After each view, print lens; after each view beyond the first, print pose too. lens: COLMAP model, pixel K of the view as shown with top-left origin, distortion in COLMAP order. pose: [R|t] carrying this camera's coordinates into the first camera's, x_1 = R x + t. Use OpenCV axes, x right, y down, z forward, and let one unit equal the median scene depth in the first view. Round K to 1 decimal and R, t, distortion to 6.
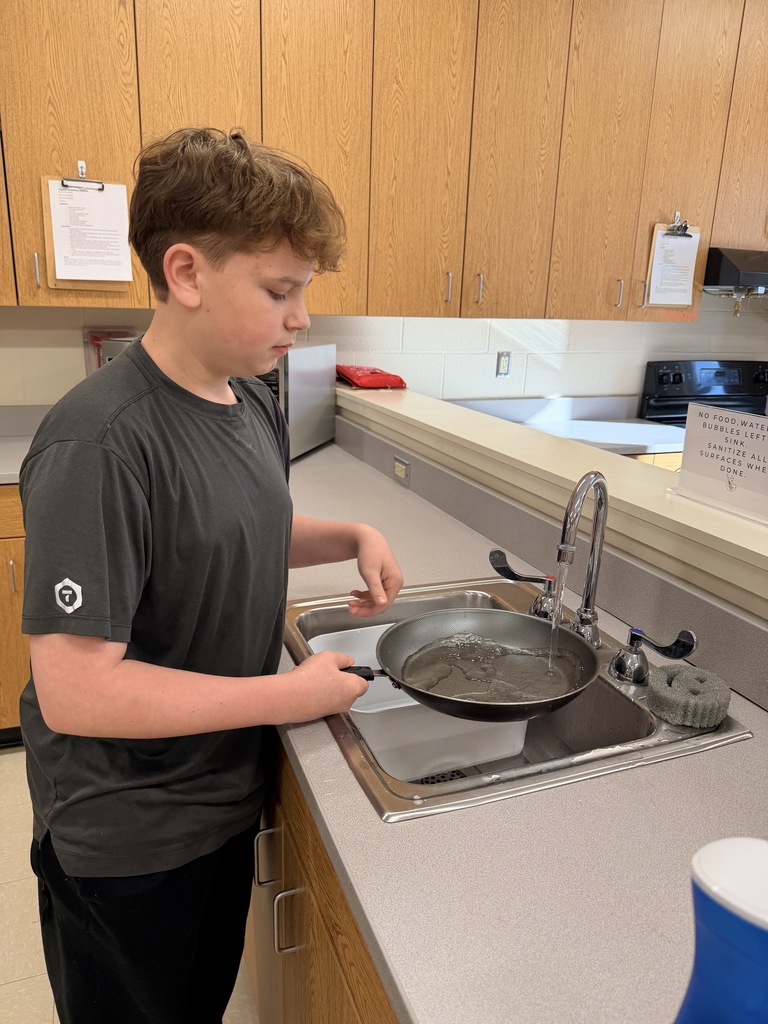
lens RADIAL K [[737.1, 0, 382.1], [0, 737.1, 513.7], [0, 0, 1]] dist [0.000015, -0.000494]
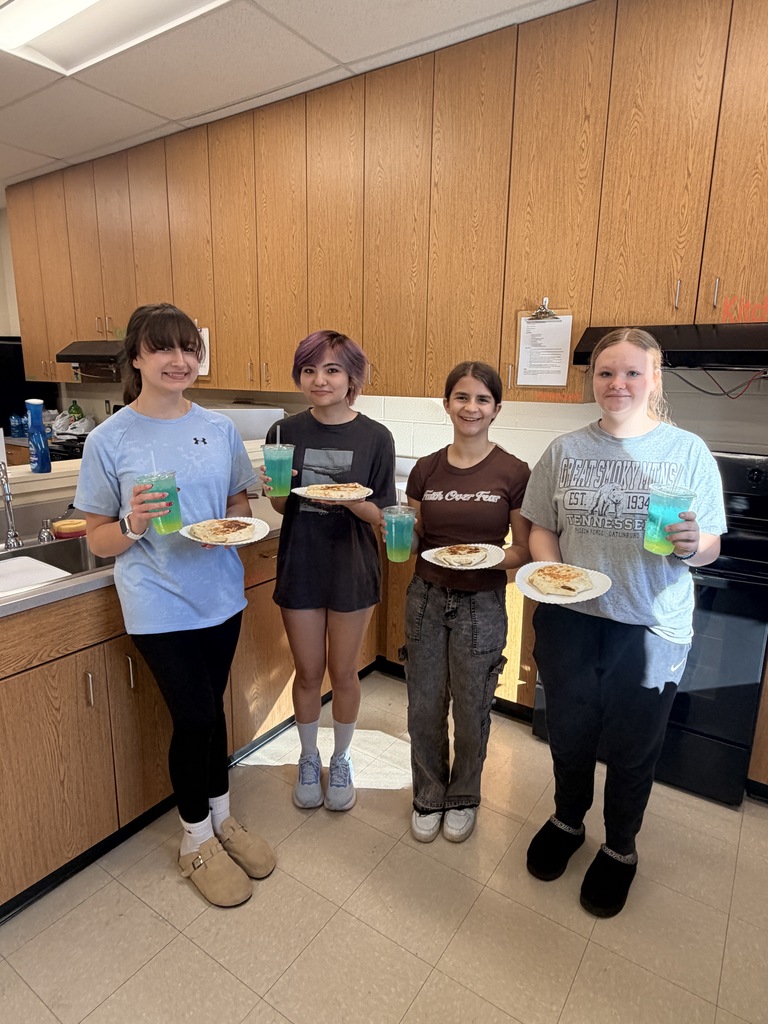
lens RADIAL K [[596.8, 0, 386.9], [0, 596.8, 508.2], [0, 0, 1]] dist [0.009327, 0.000804]
pose [[0.577646, 0.155668, -0.801306, 1.019063], [-0.228783, 0.973178, 0.024133, -0.092942], [0.783571, 0.169385, 0.597767, 0.382056]]
